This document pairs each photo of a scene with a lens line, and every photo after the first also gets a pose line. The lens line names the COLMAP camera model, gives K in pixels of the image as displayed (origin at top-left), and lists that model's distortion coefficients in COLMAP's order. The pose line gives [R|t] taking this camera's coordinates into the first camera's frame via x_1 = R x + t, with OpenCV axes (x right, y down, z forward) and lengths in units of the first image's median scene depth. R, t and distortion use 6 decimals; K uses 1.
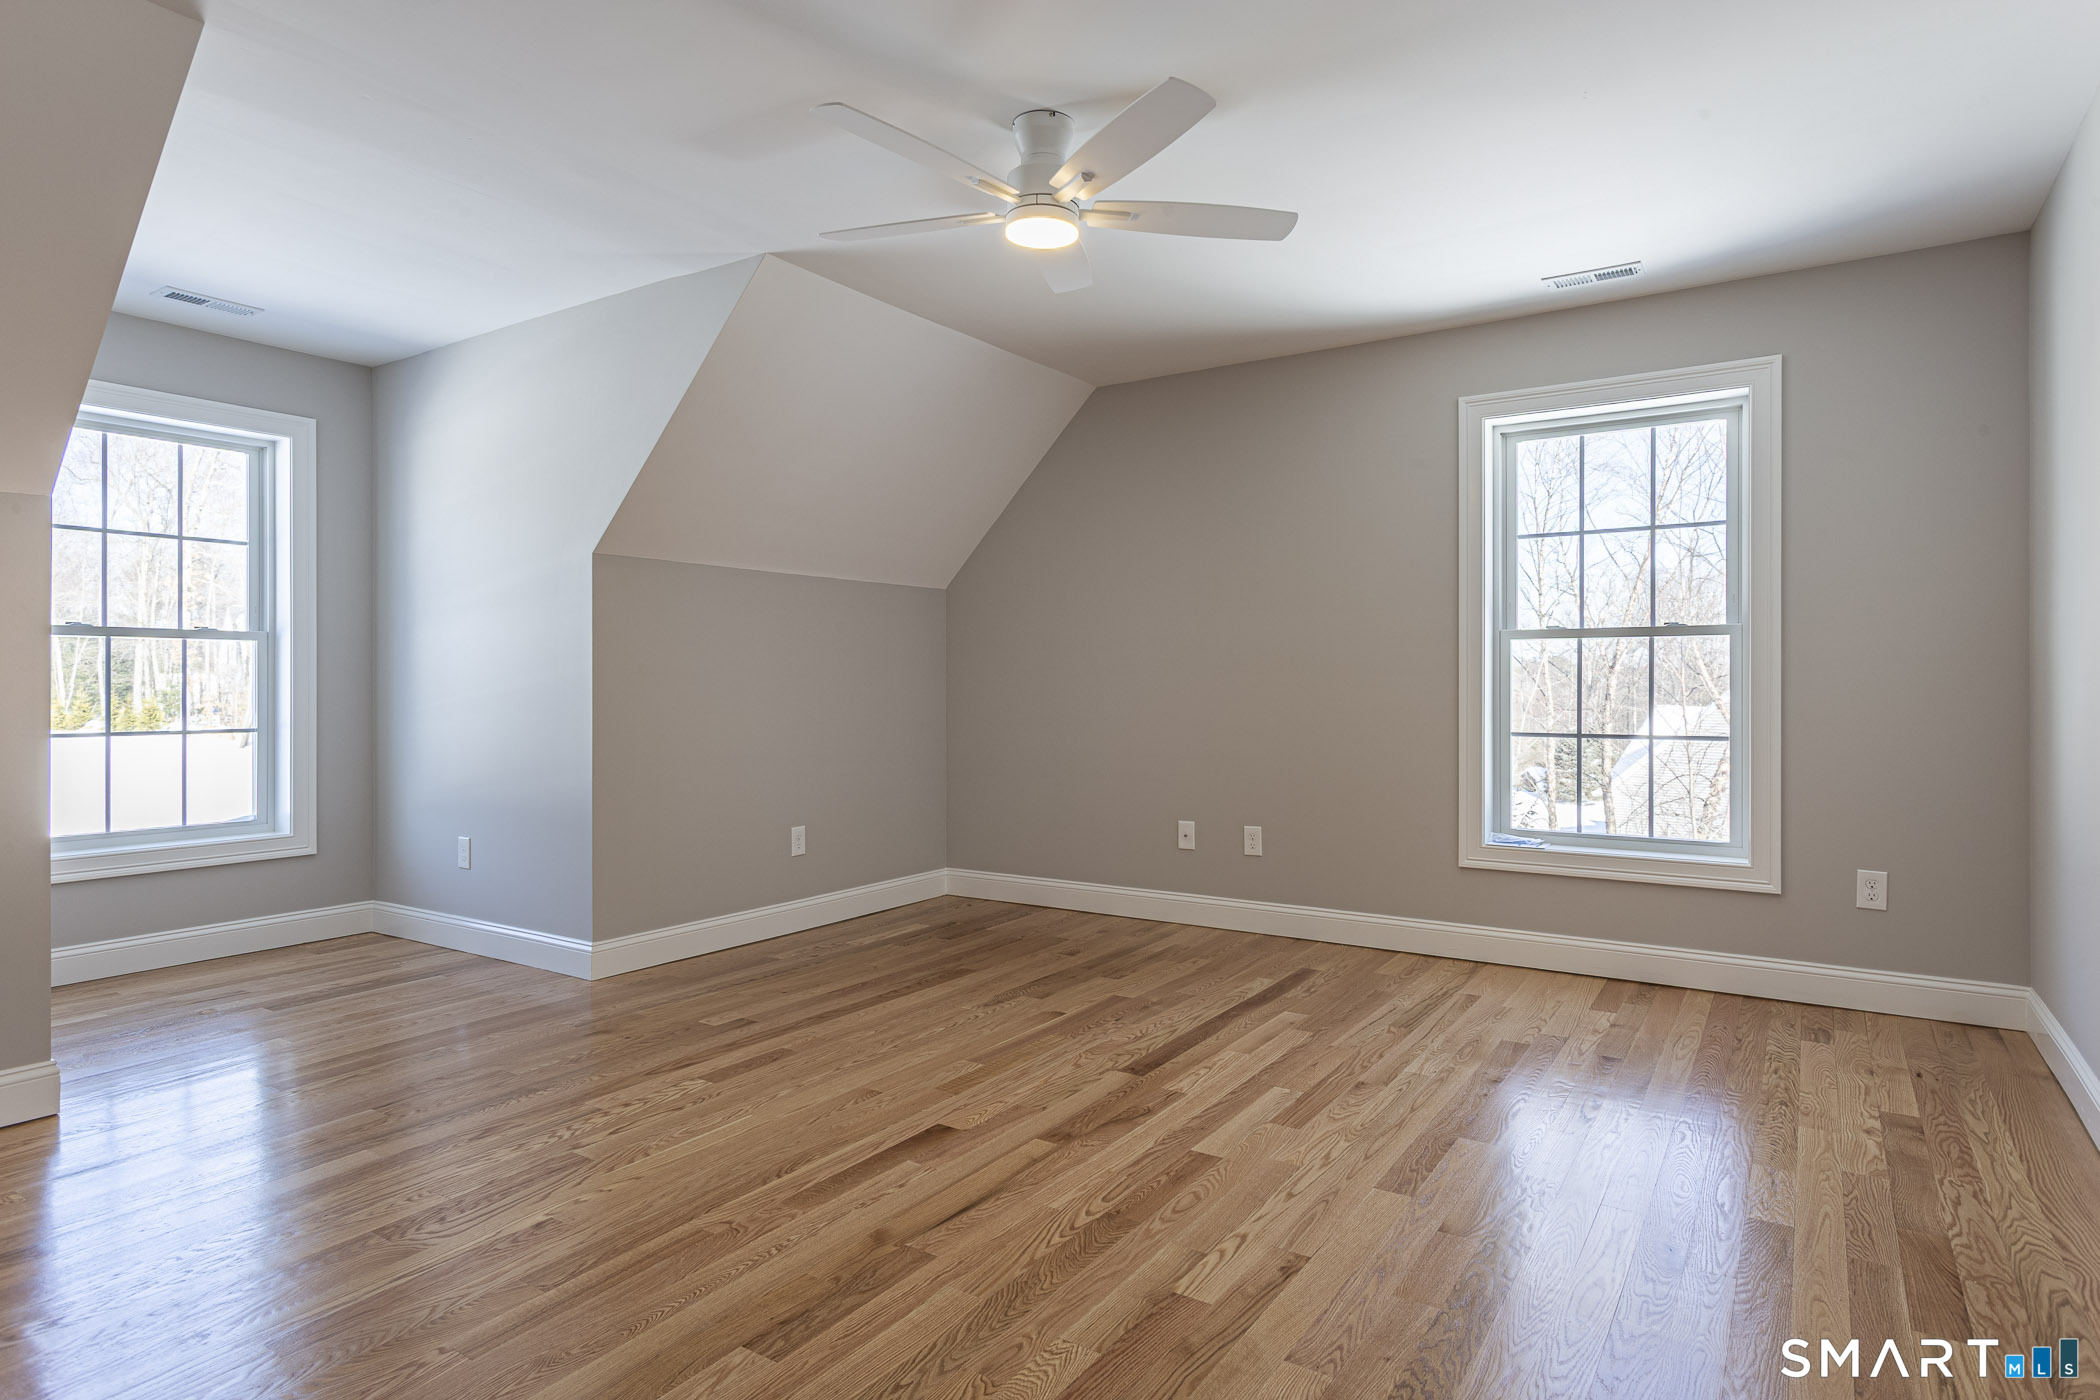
lens RADIAL K [[1162.2, 0, 1046.0], [0, 1162.2, 684.5], [0, 0, 1]] dist [-0.003792, 0.000859]
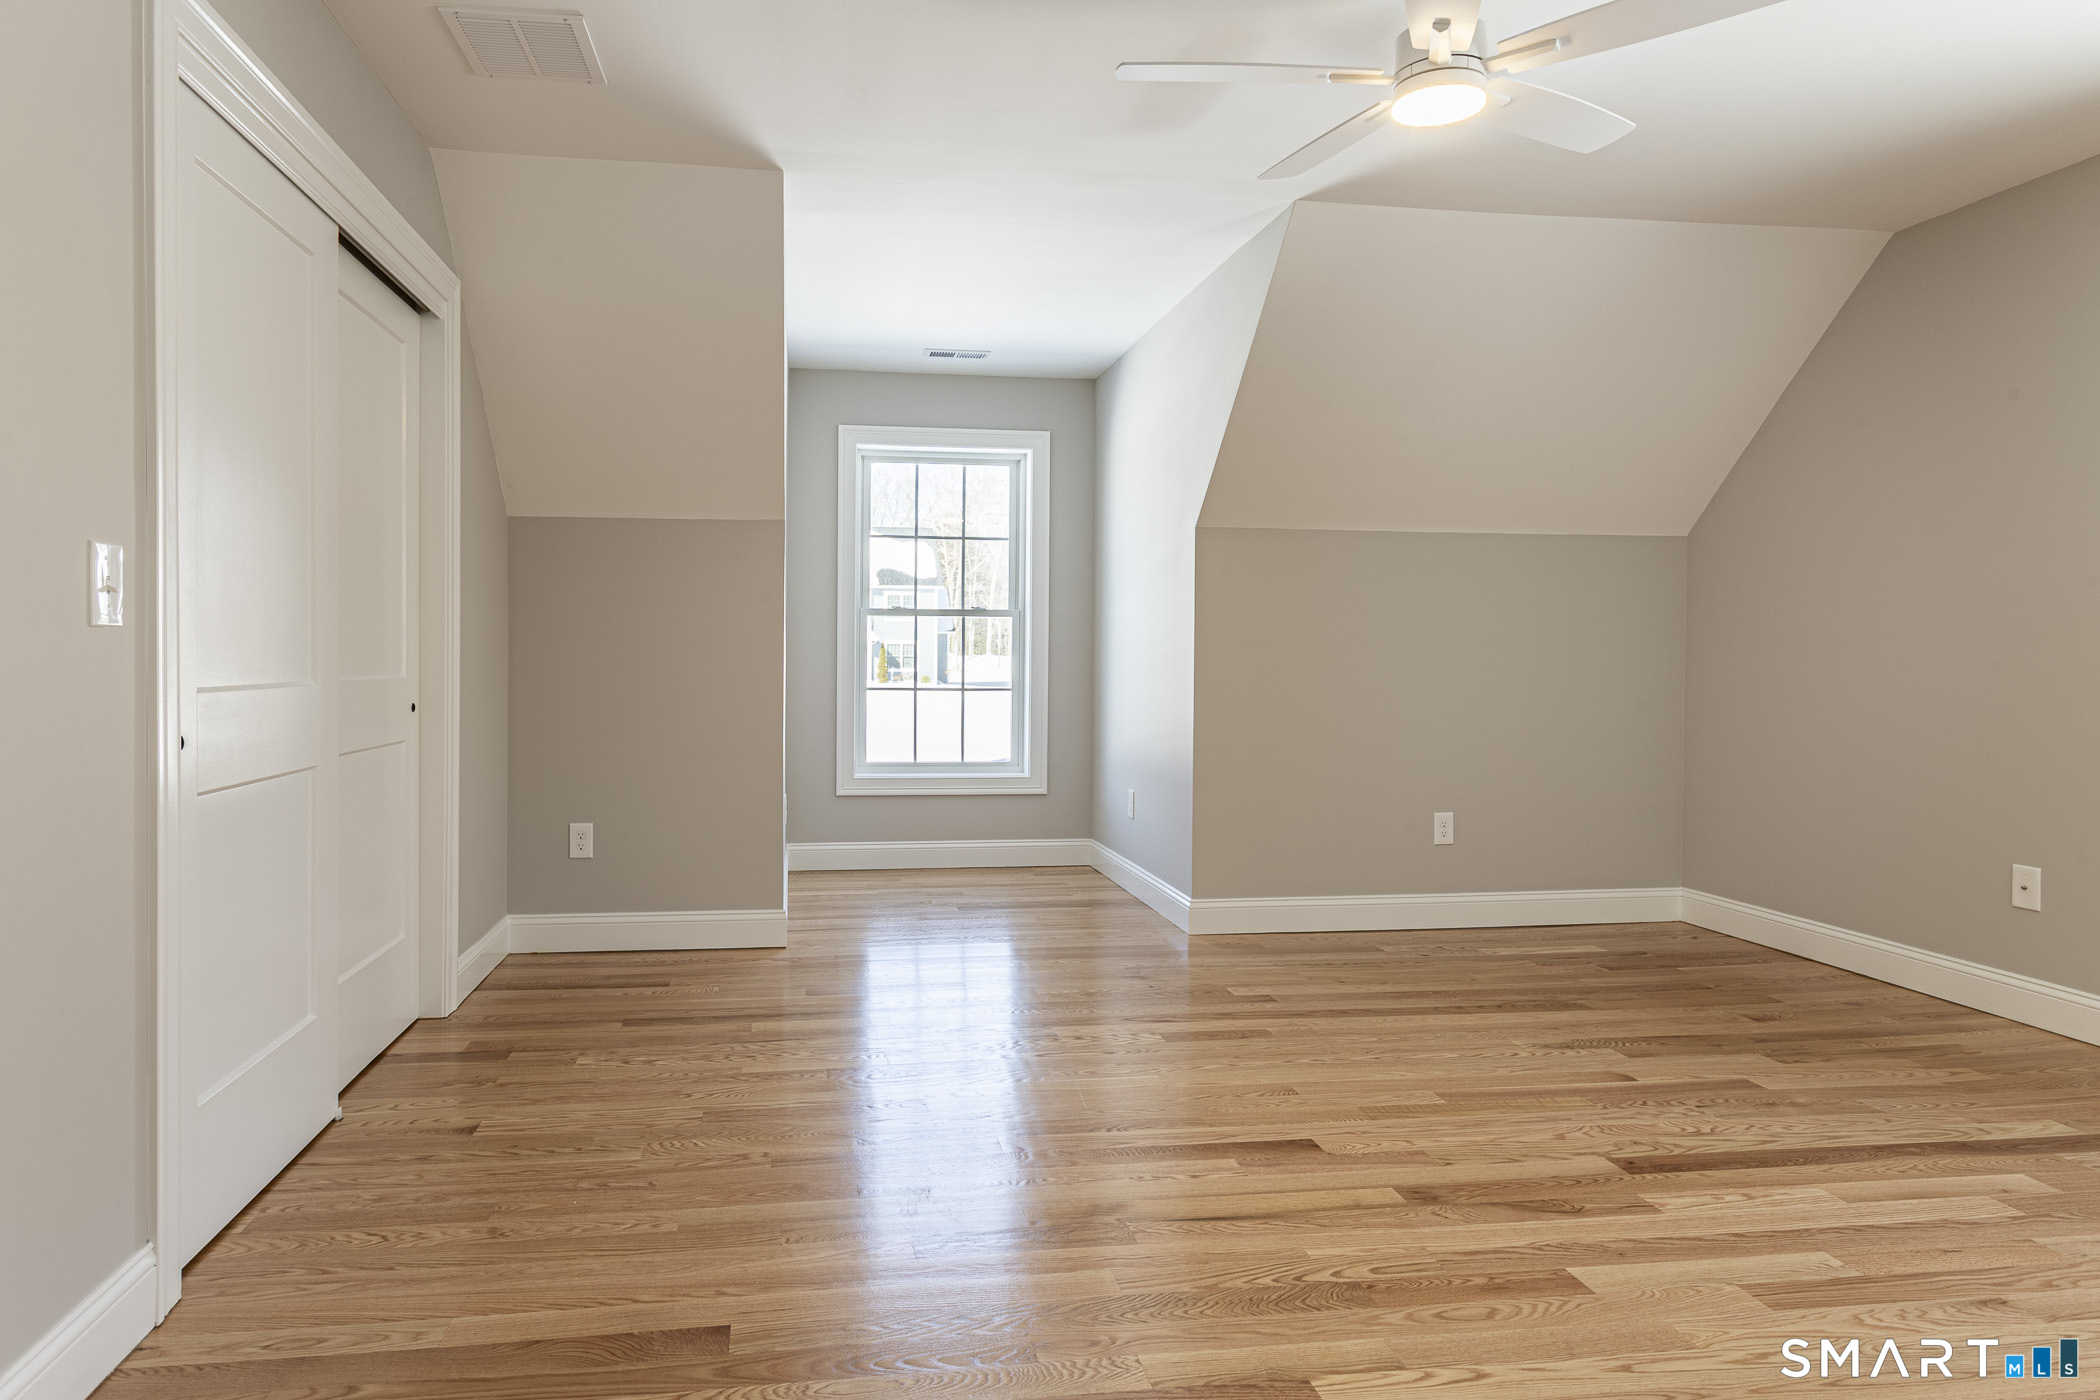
lens RADIAL K [[1208.8, 0, 954.3], [0, 1208.8, 677.0], [0, 0, 1]] dist [0.004686, 0.003722]
pose [[0.657704, 0.017886, -0.753064, 0.372604], [-0.004712, 0.999796, 0.019630, 0.001083], [0.753261, -0.009362, 0.657655, 0.151611]]
